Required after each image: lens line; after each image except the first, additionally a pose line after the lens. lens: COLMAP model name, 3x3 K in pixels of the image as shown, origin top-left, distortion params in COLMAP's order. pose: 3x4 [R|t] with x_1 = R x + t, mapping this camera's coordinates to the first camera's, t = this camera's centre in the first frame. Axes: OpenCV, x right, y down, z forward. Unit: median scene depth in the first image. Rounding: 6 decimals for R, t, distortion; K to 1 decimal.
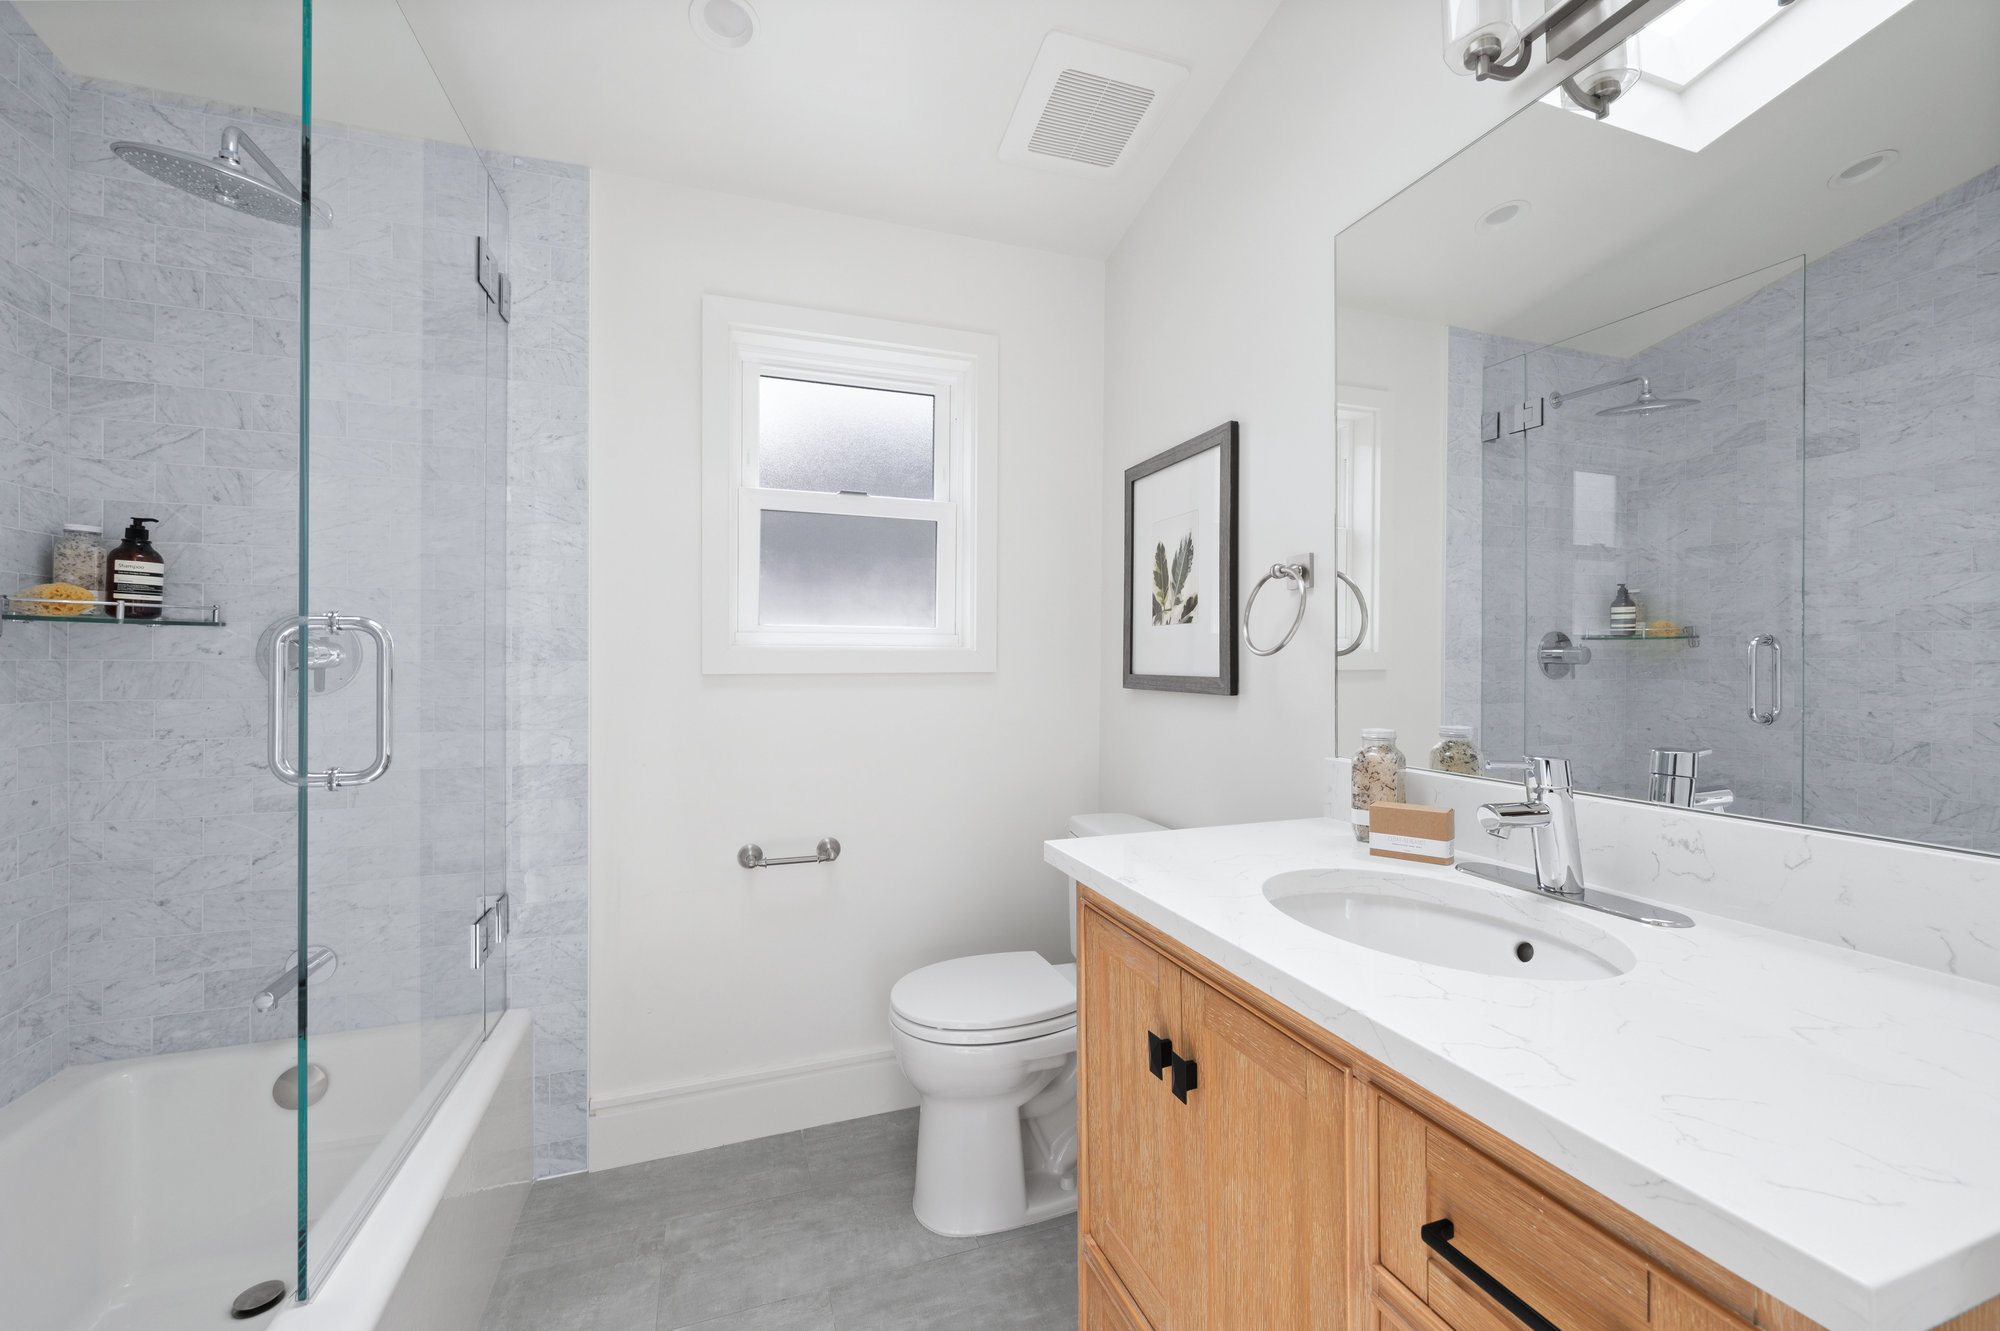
lens RADIAL K [[822.4, 0, 1044.9], [0, 822.4, 665.9], [0, 0, 1]] dist [-0.000237, 0.000565]
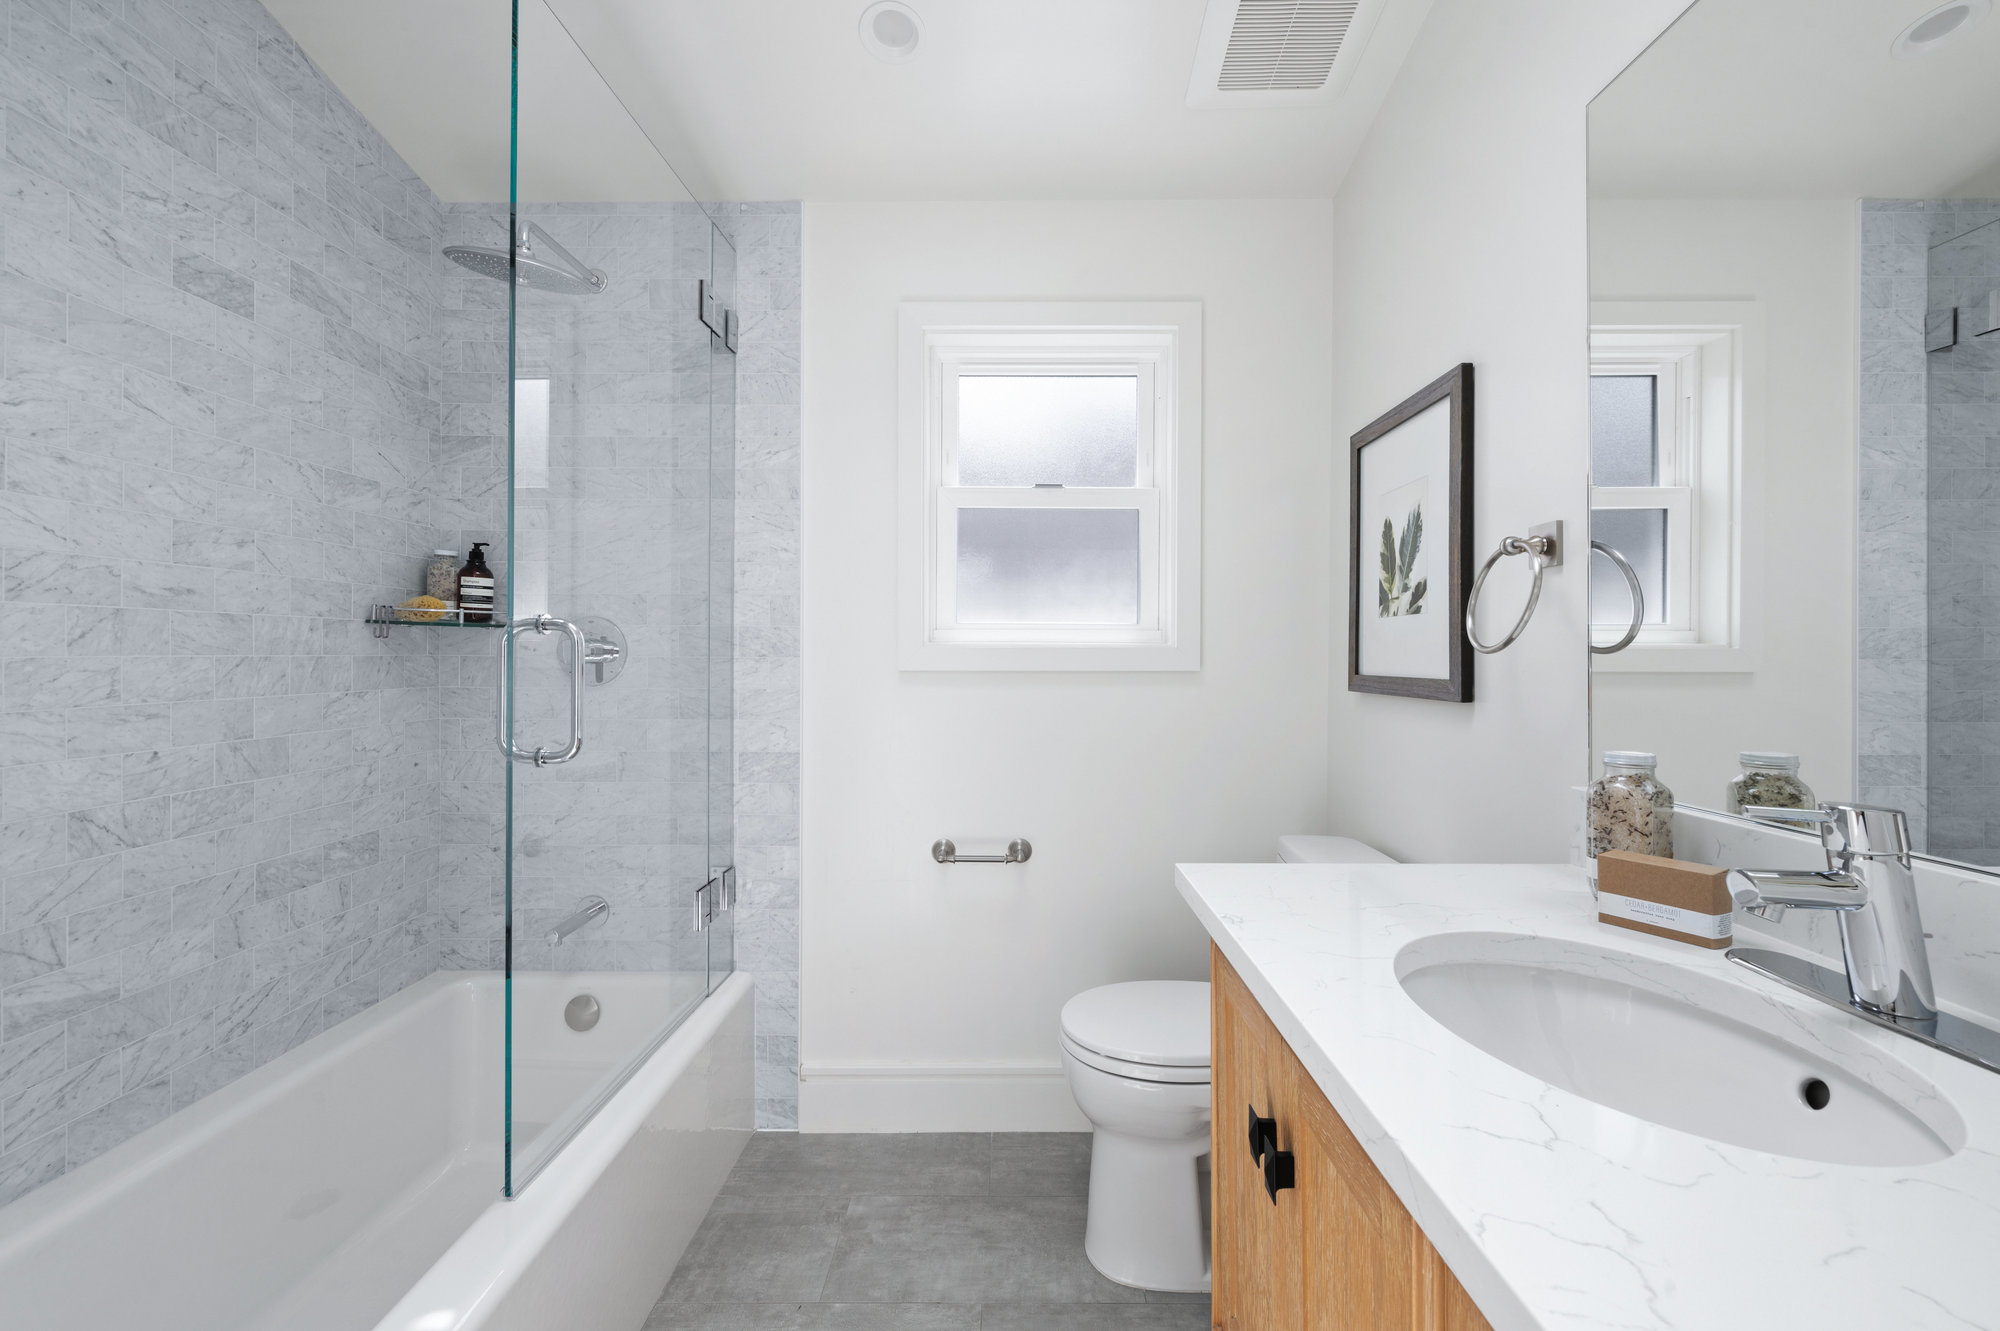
lens RADIAL K [[855.2, 0, 1003.3], [0, 855.2, 657.9], [0, 0, 1]] dist [0.000799, 0.000522]
pose [[0.934086, 0.003386, -0.357033, 0.106192], [-0.005667, 0.999970, -0.005342, -0.000655], [0.357004, 0.007013, 0.934076, 0.053228]]
